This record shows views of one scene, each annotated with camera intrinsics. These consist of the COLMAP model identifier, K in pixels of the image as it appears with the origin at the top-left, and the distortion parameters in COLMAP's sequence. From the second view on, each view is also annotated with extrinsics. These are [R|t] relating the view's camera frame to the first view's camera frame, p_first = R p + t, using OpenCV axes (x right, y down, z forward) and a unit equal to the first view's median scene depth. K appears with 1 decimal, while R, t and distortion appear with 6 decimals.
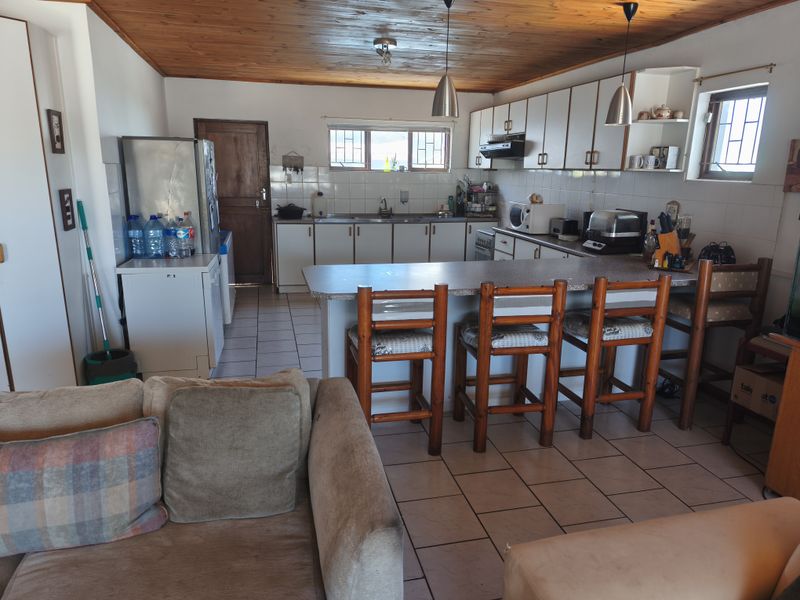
lens RADIAL K [[563.8, 0, 400.0], [0, 563.8, 300.0], [0, 0, 1]] dist [0.046036, -0.048649]
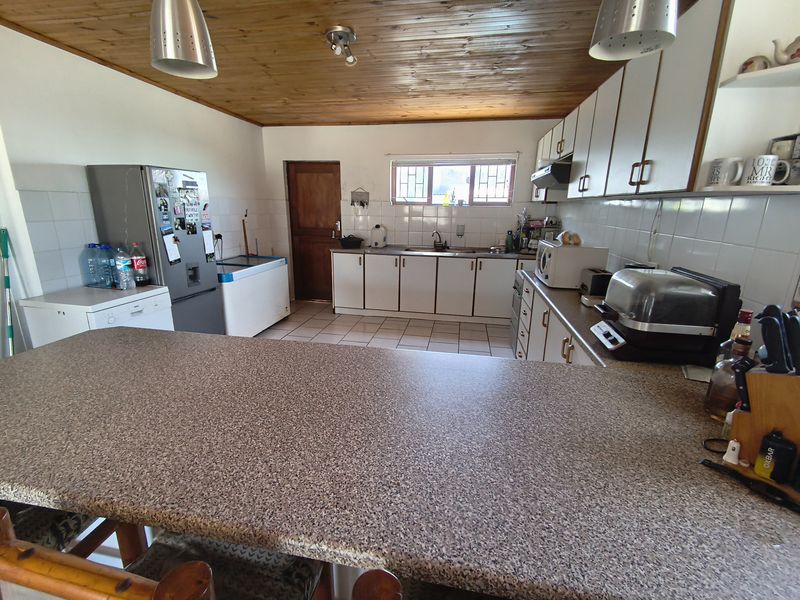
lens RADIAL K [[356.4, 0, 400.0], [0, 356.4, 300.0], [0, 0, 1]] dist [0.038959, -0.019384]
pose [[0.912471, 0.101496, -0.396351, 0.221659], [-0.092584, 0.994835, 0.041609, -0.094229], [0.398527, -0.001272, 0.917156, 0.459600]]
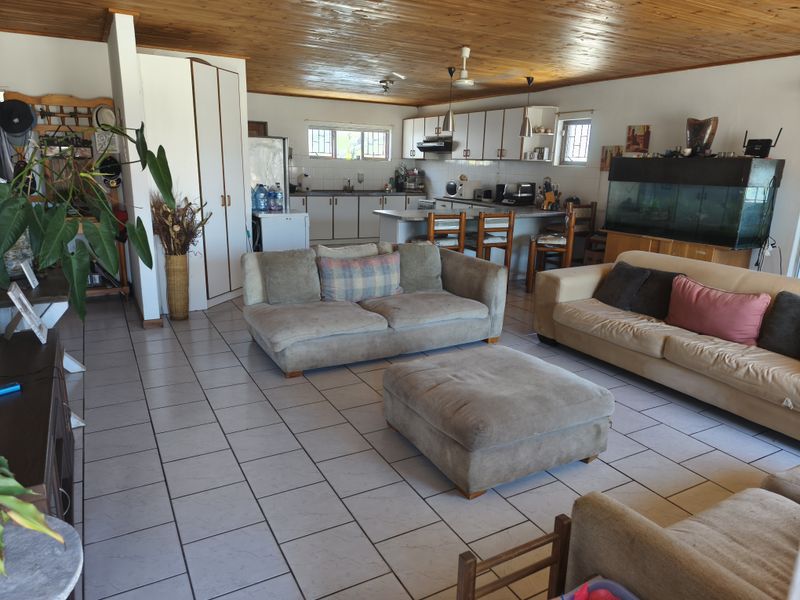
lens RADIAL K [[563.8, 0, 400.0], [0, 563.8, 300.0], [0, 0, 1]] dist [0.046036, -0.048649]
pose [[0.962414, -0.052728, 0.266419, -0.364926], [0.049074, 0.998588, 0.020359, 0.122054], [-0.267116, -0.006520, 0.963642, -0.485481]]
